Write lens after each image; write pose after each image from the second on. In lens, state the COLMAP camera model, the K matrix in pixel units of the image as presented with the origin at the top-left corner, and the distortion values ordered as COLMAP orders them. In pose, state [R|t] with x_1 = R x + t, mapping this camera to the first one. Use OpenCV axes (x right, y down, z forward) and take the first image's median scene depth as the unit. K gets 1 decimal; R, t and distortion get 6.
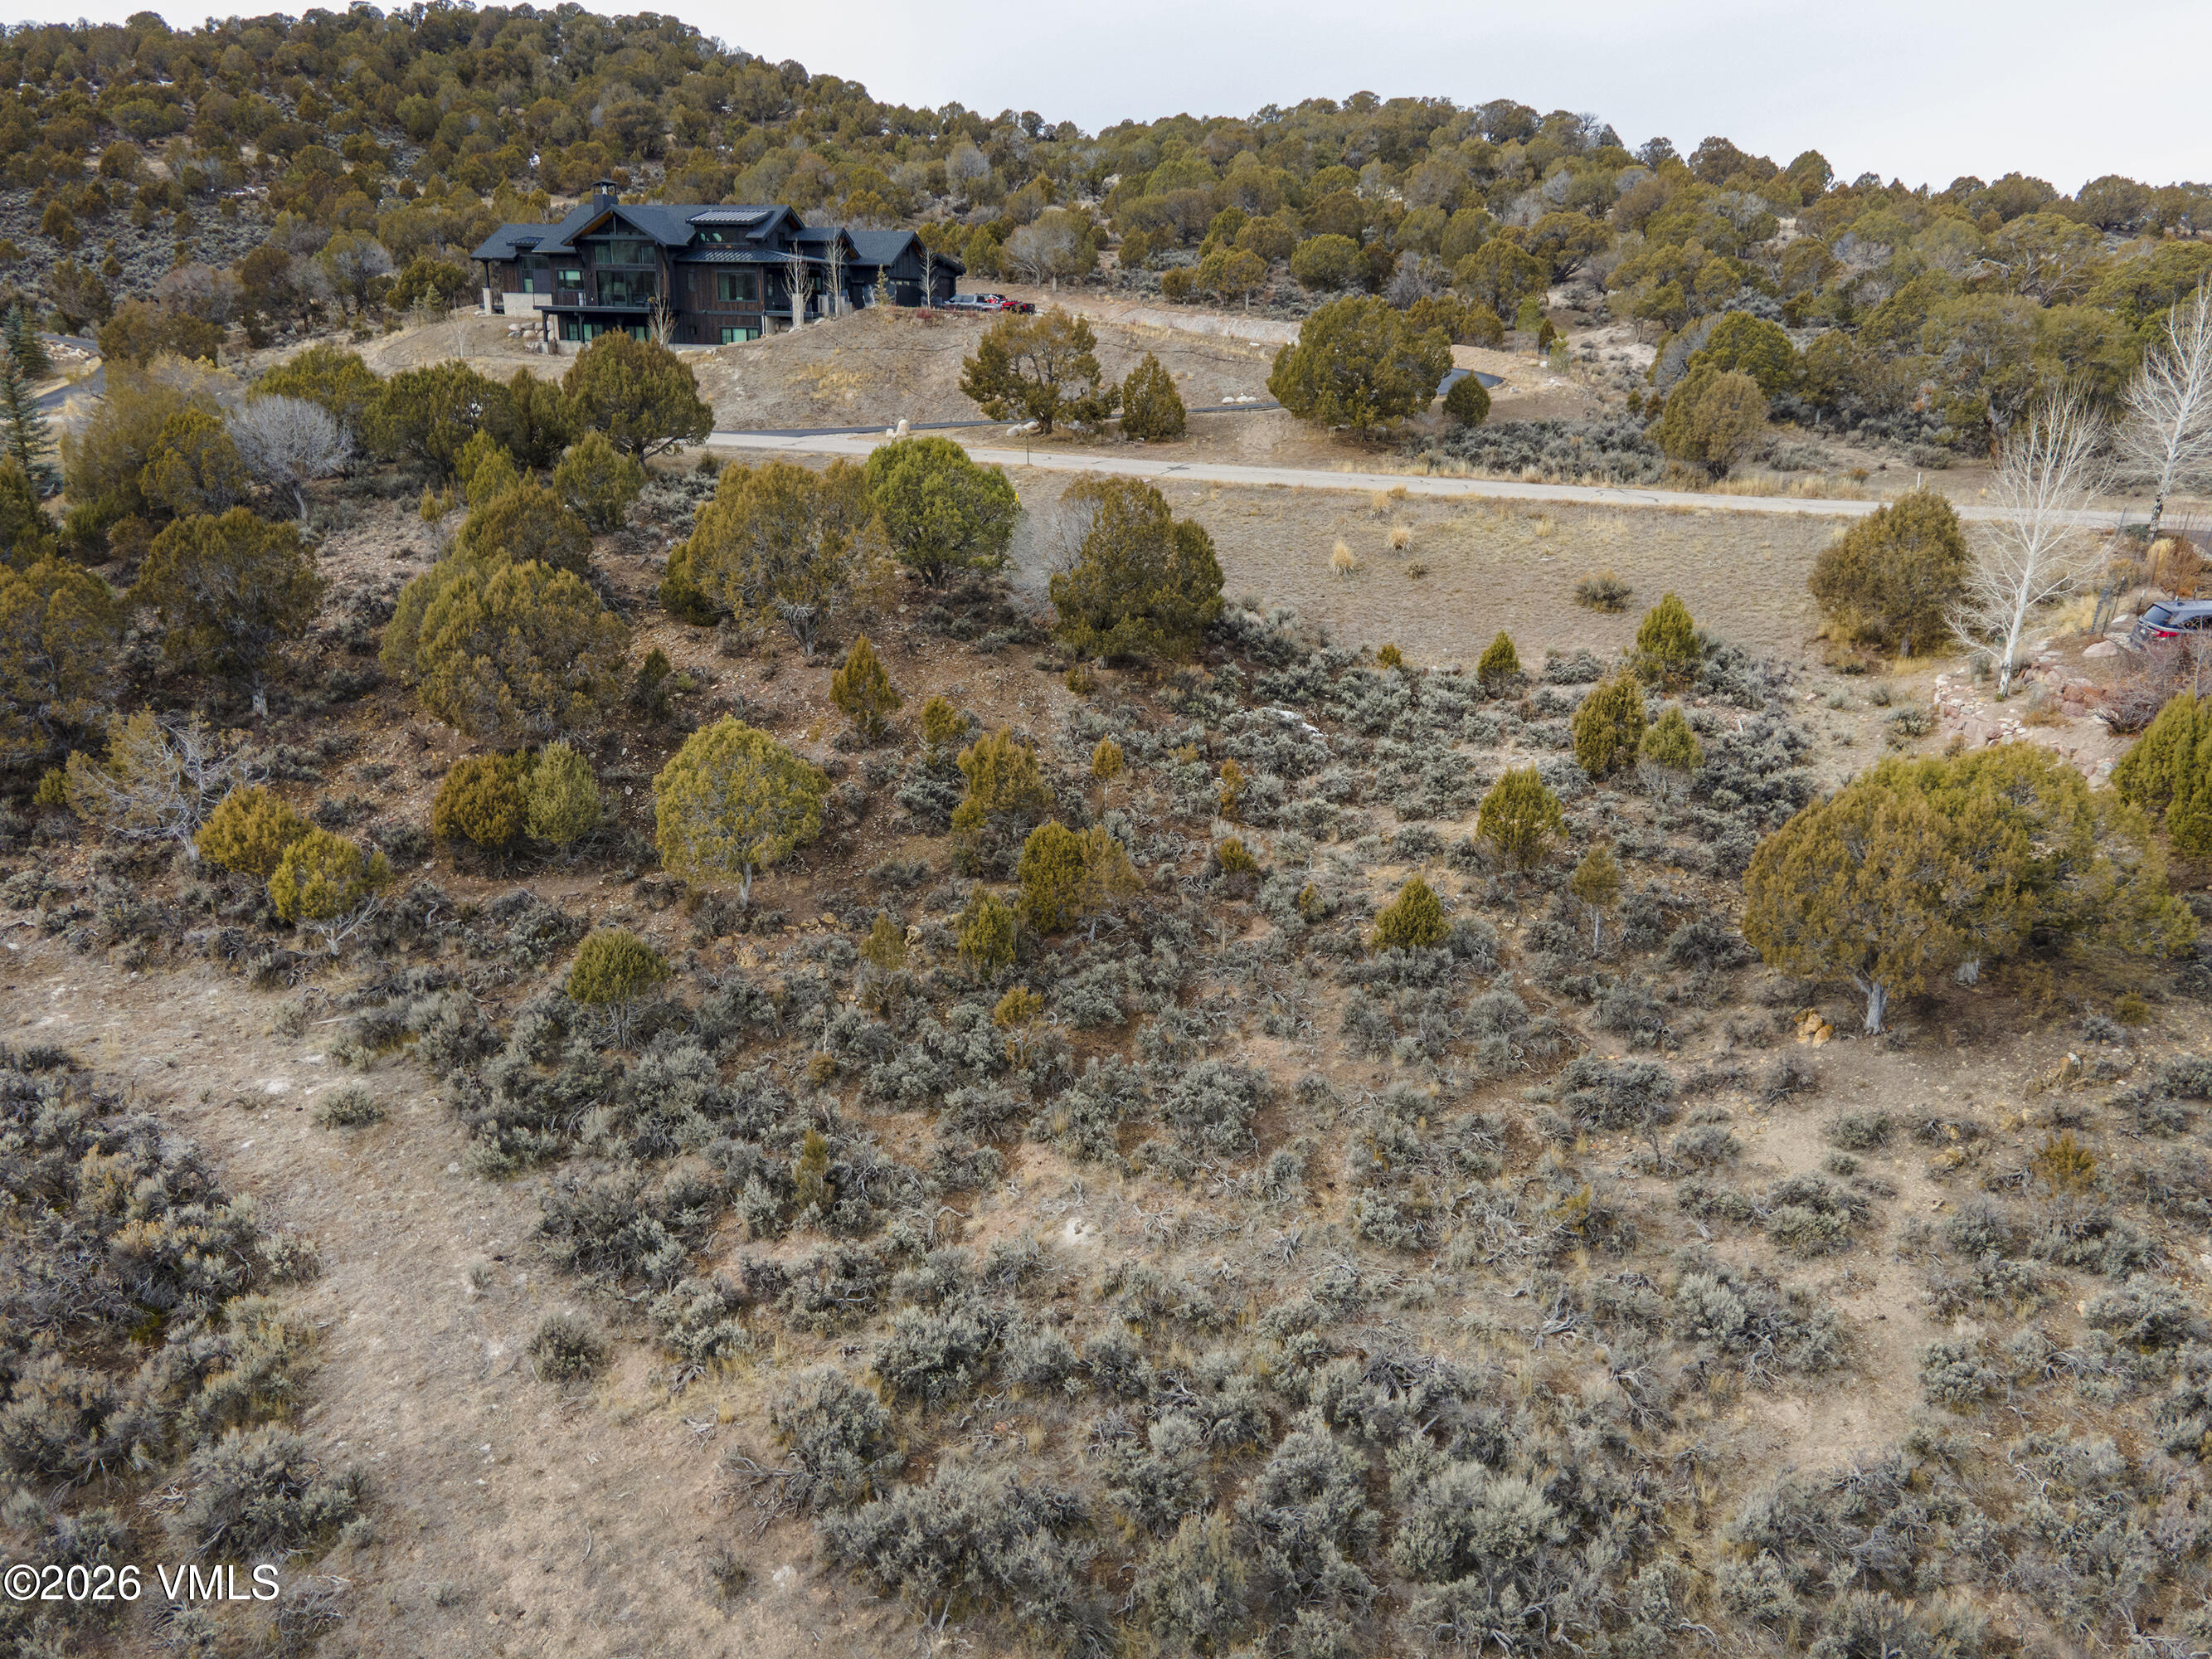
lens RADIAL K [[1612.1, 0, 1094.9], [0, 1612.1, 829.6], [0, 0, 1]] dist [0.008660, 0.080242]
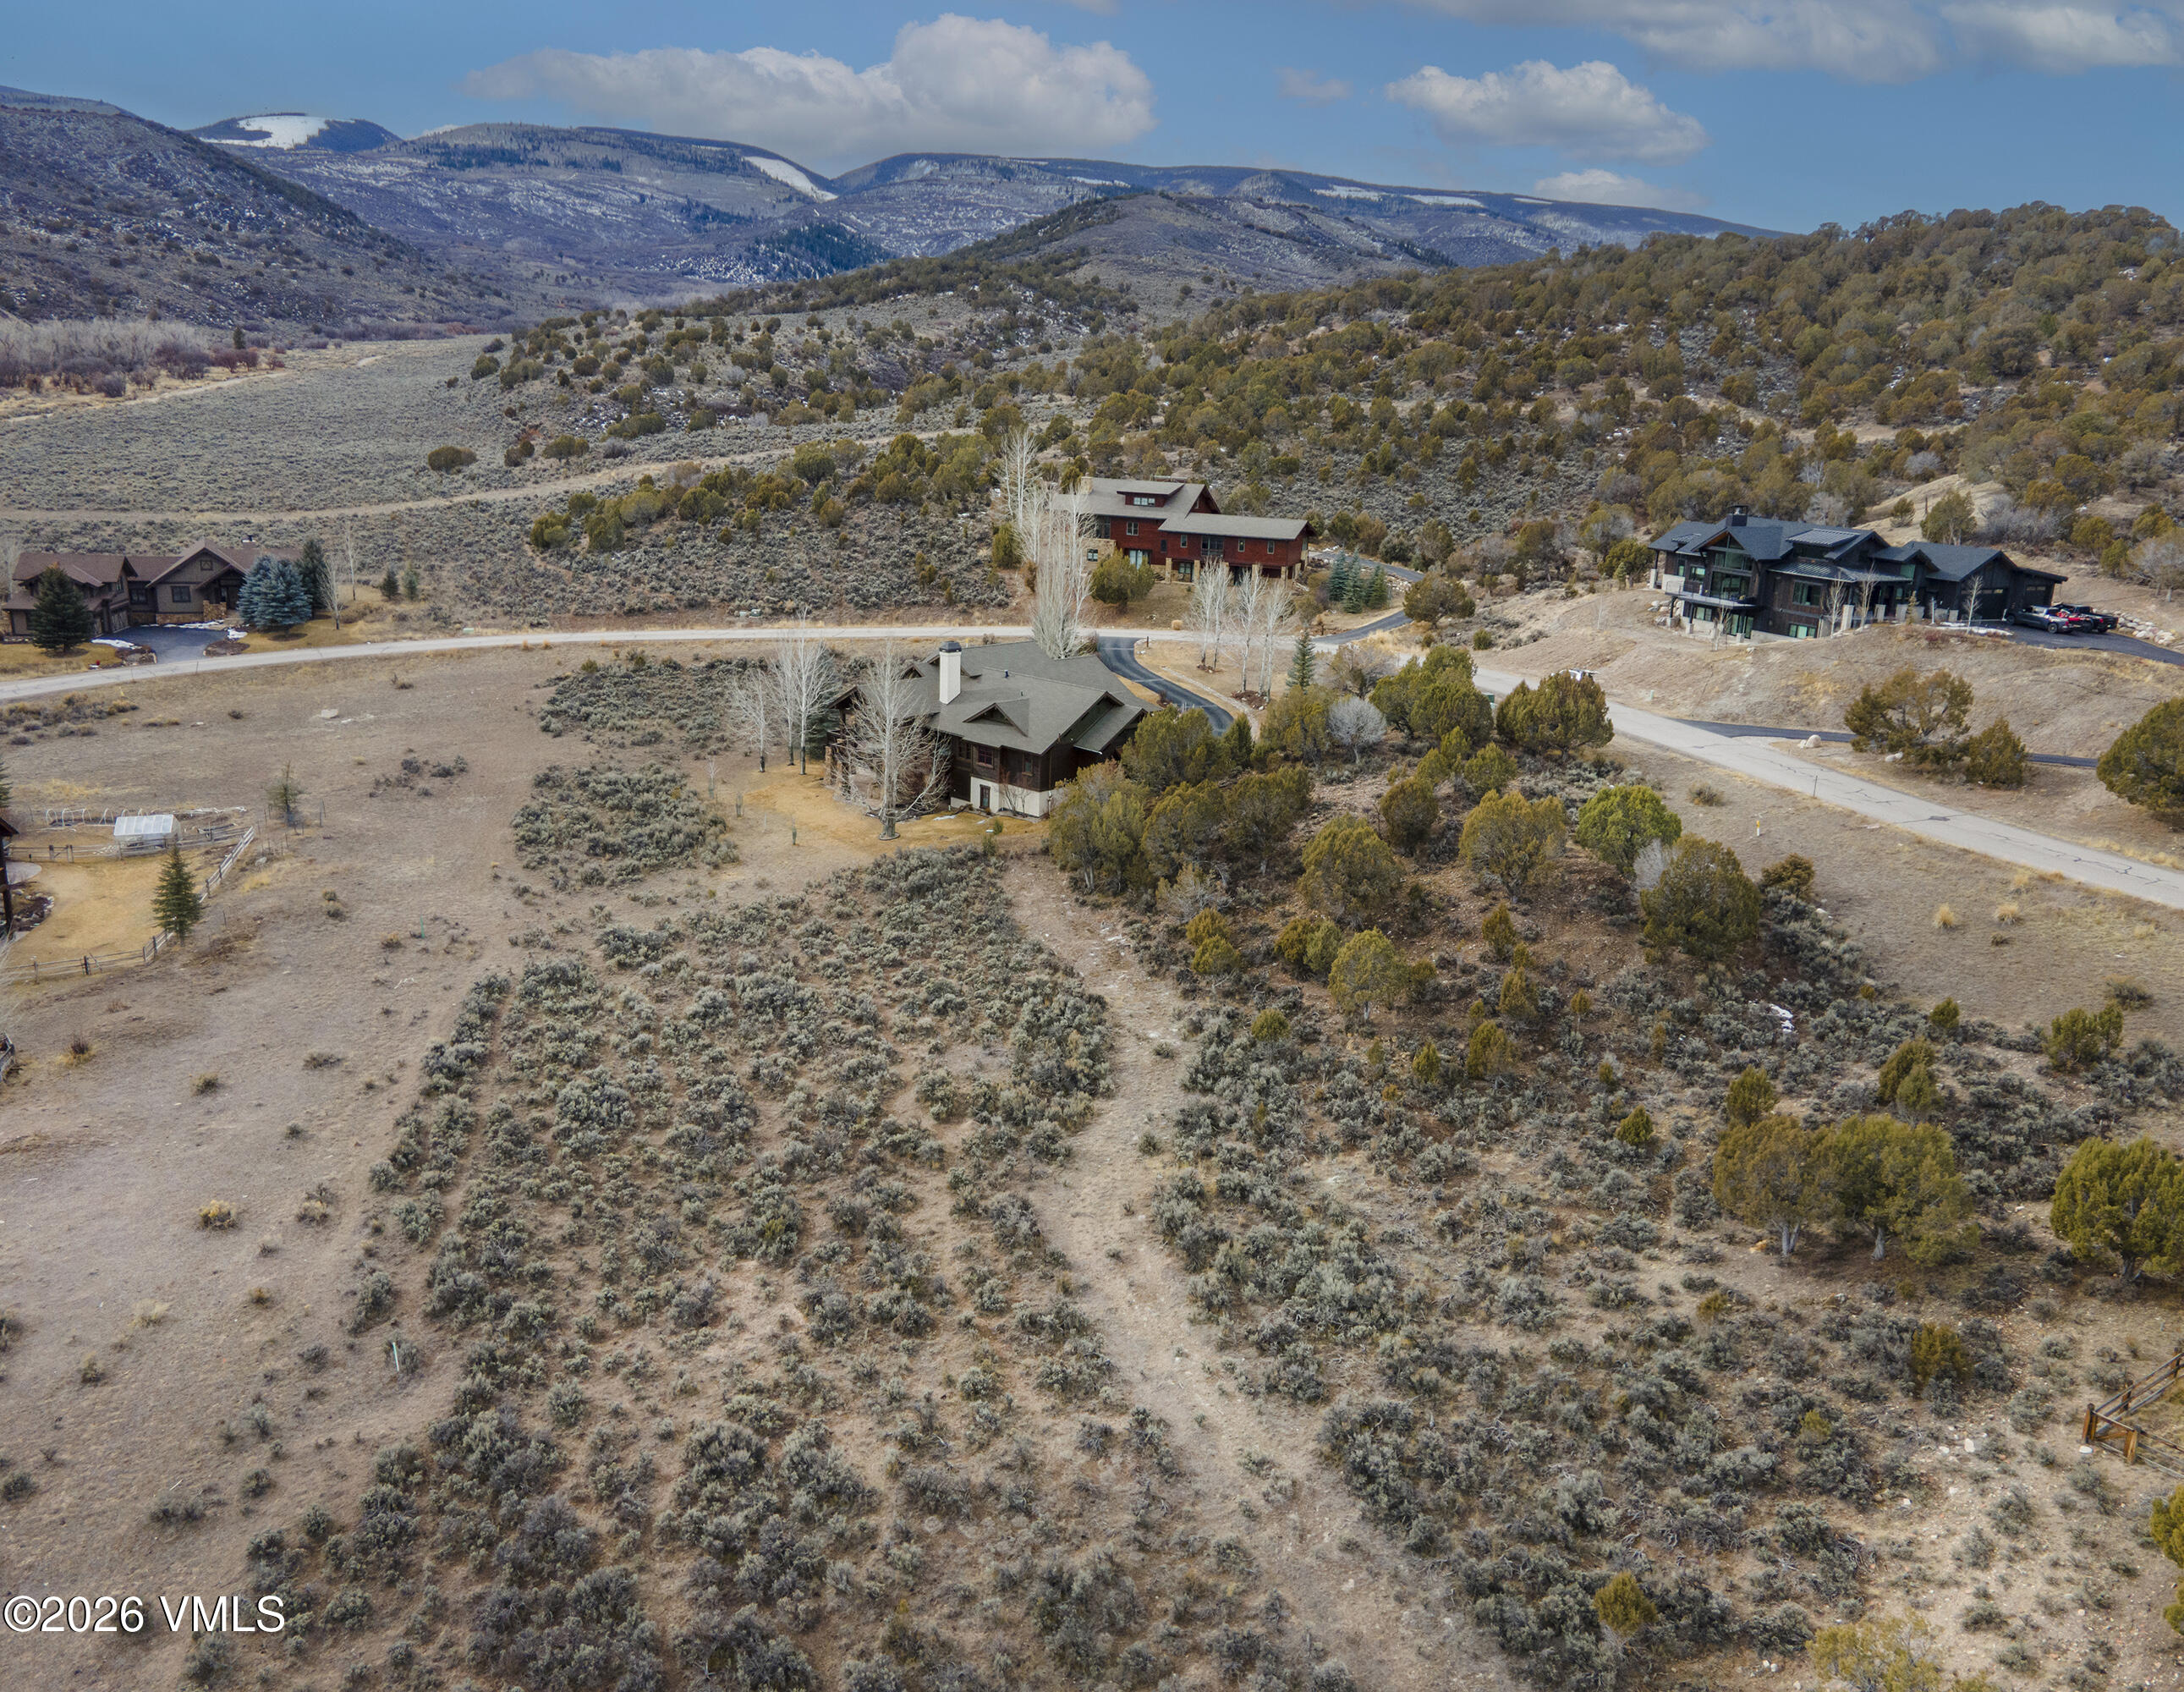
lens RADIAL K [[1649.3, 0, 1155.7], [0, 1649.3, 921.5], [0, 0, 1]] dist [0.055980, 0.002209]
pose [[0.696266, 0.230963, -0.679610, 0.619392], [-0.246546, 0.966165, 0.075760, -0.105101], [0.674113, 0.114806, 0.729651, -0.441347]]
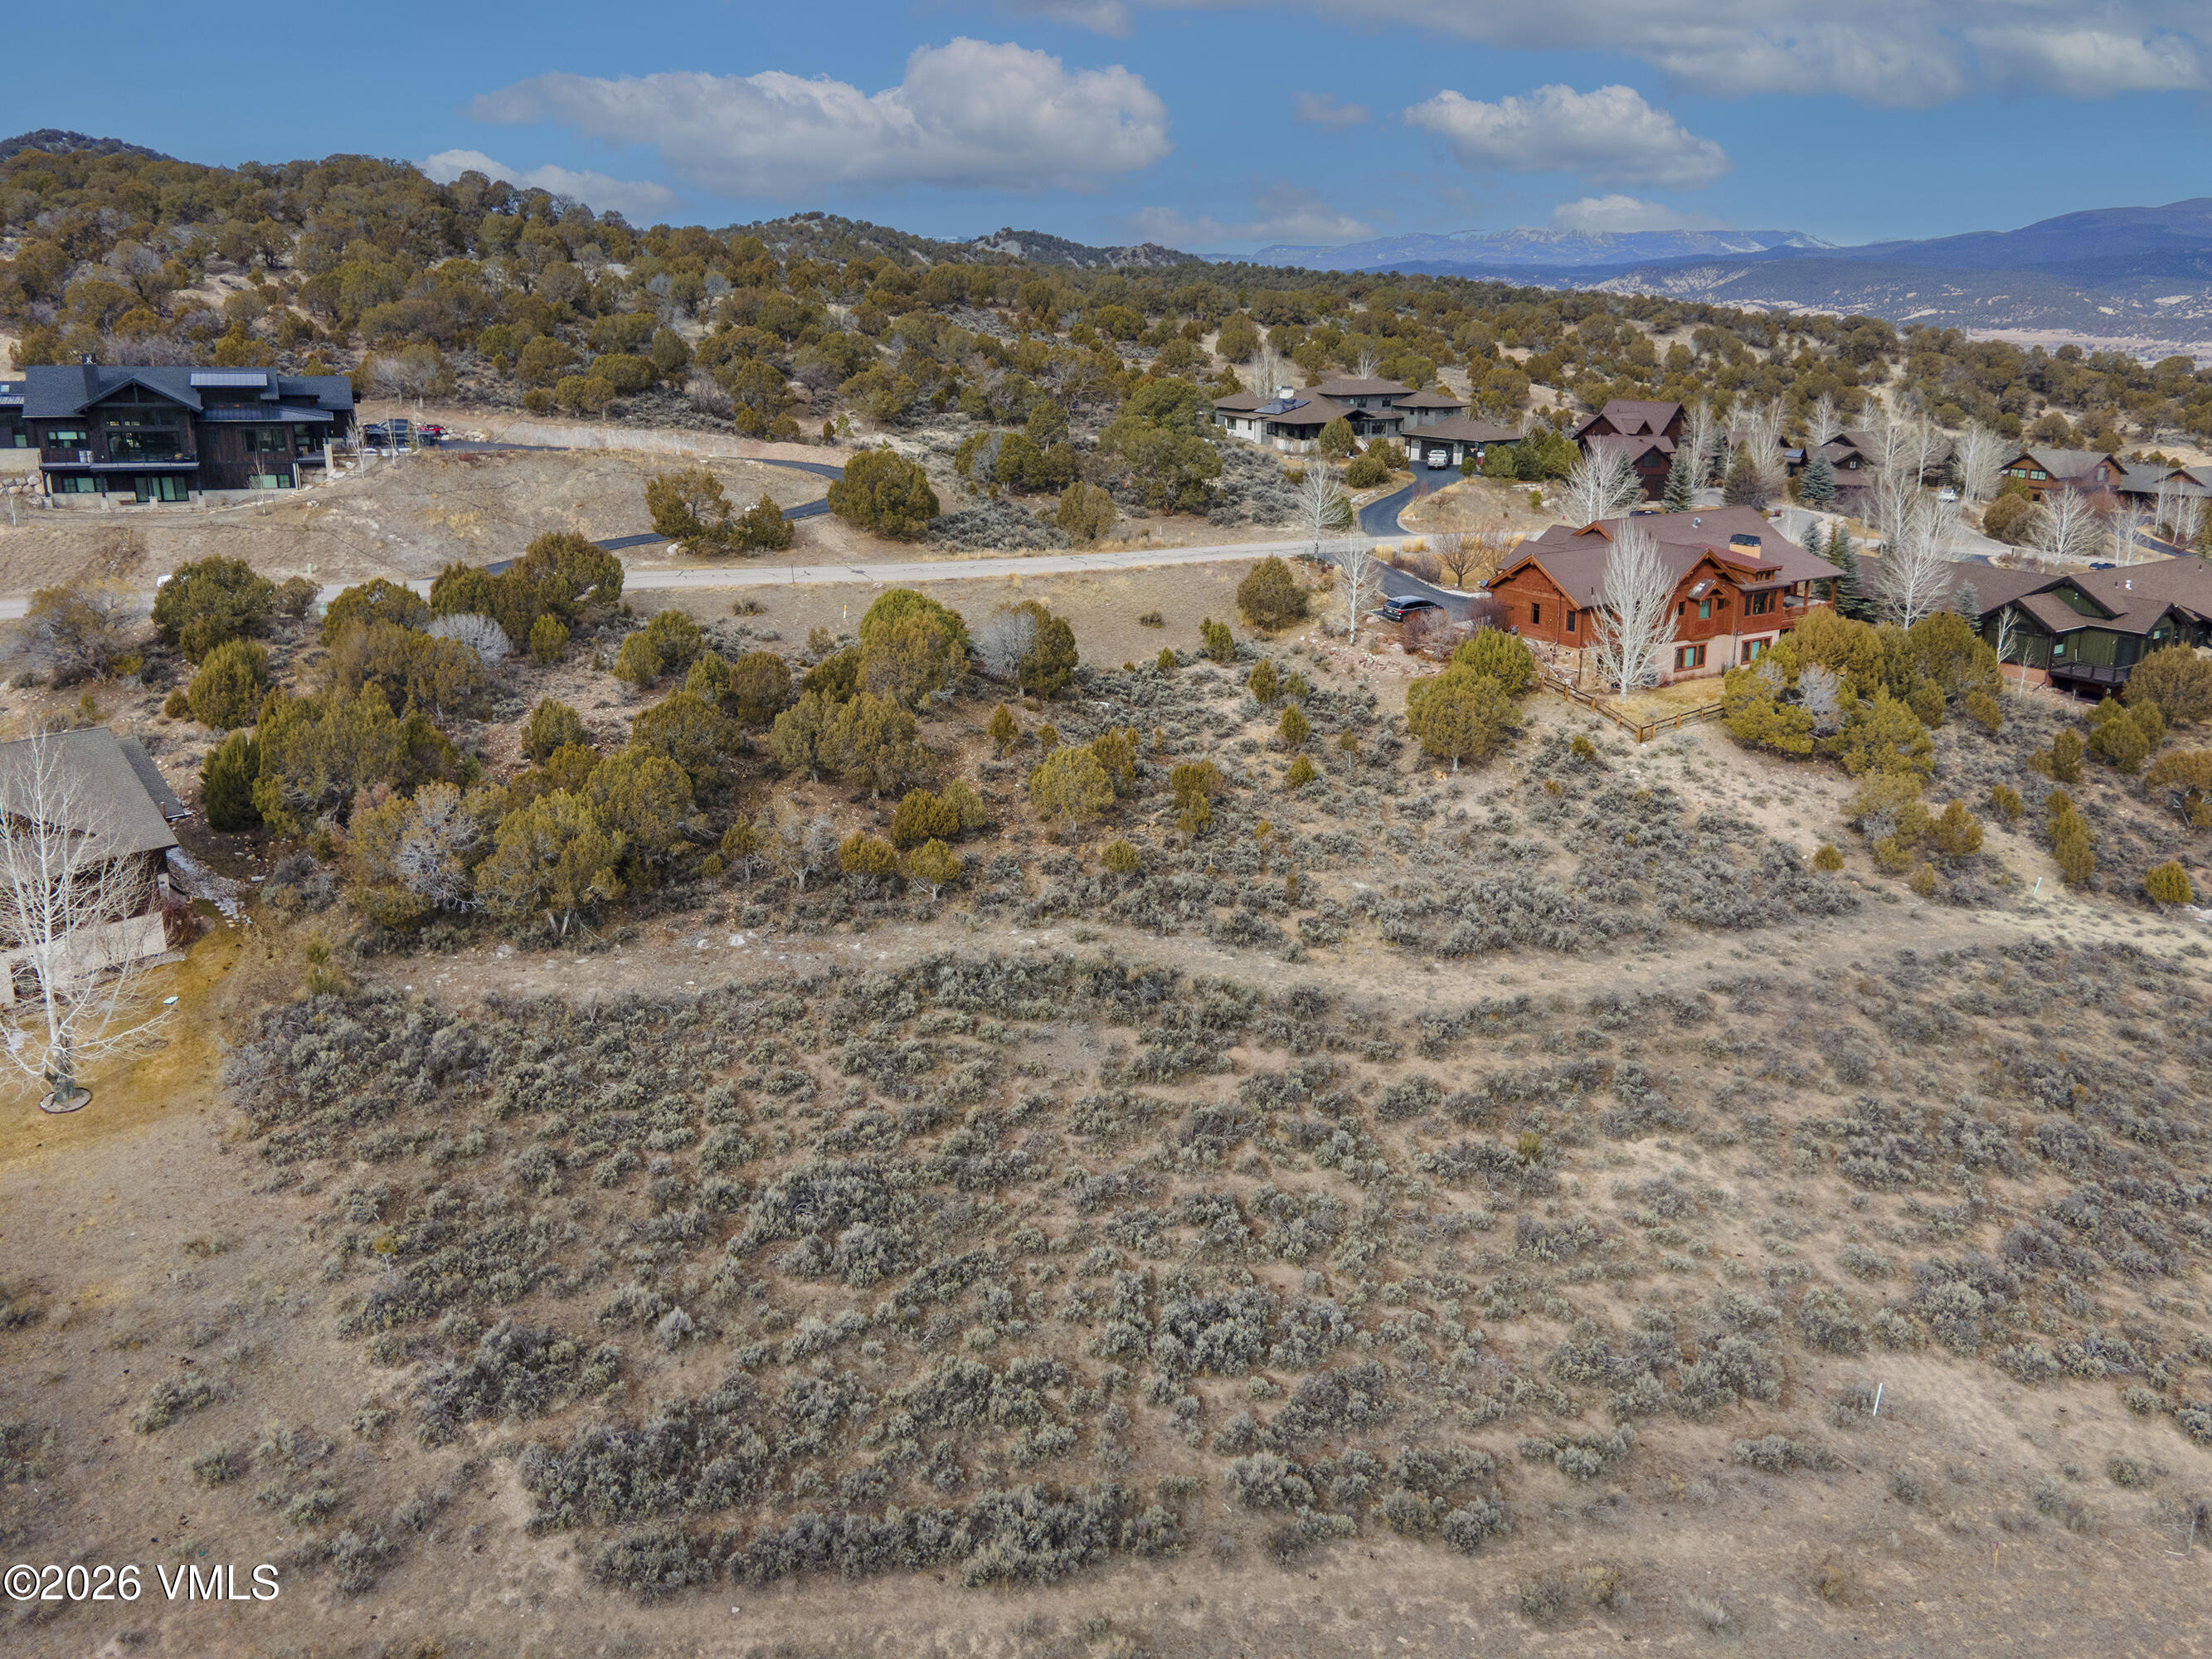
lens RADIAL K [[1554.5, 0, 1110.4], [0, 1554.5, 819.8], [0, 0, 1]] dist [0.061086, -0.007723]
pose [[0.742987, -0.224626, 0.630487, -0.907360], [0.209940, 0.972675, 0.099139, -0.101338], [-0.635528, 0.058706, 0.769843, -0.371833]]
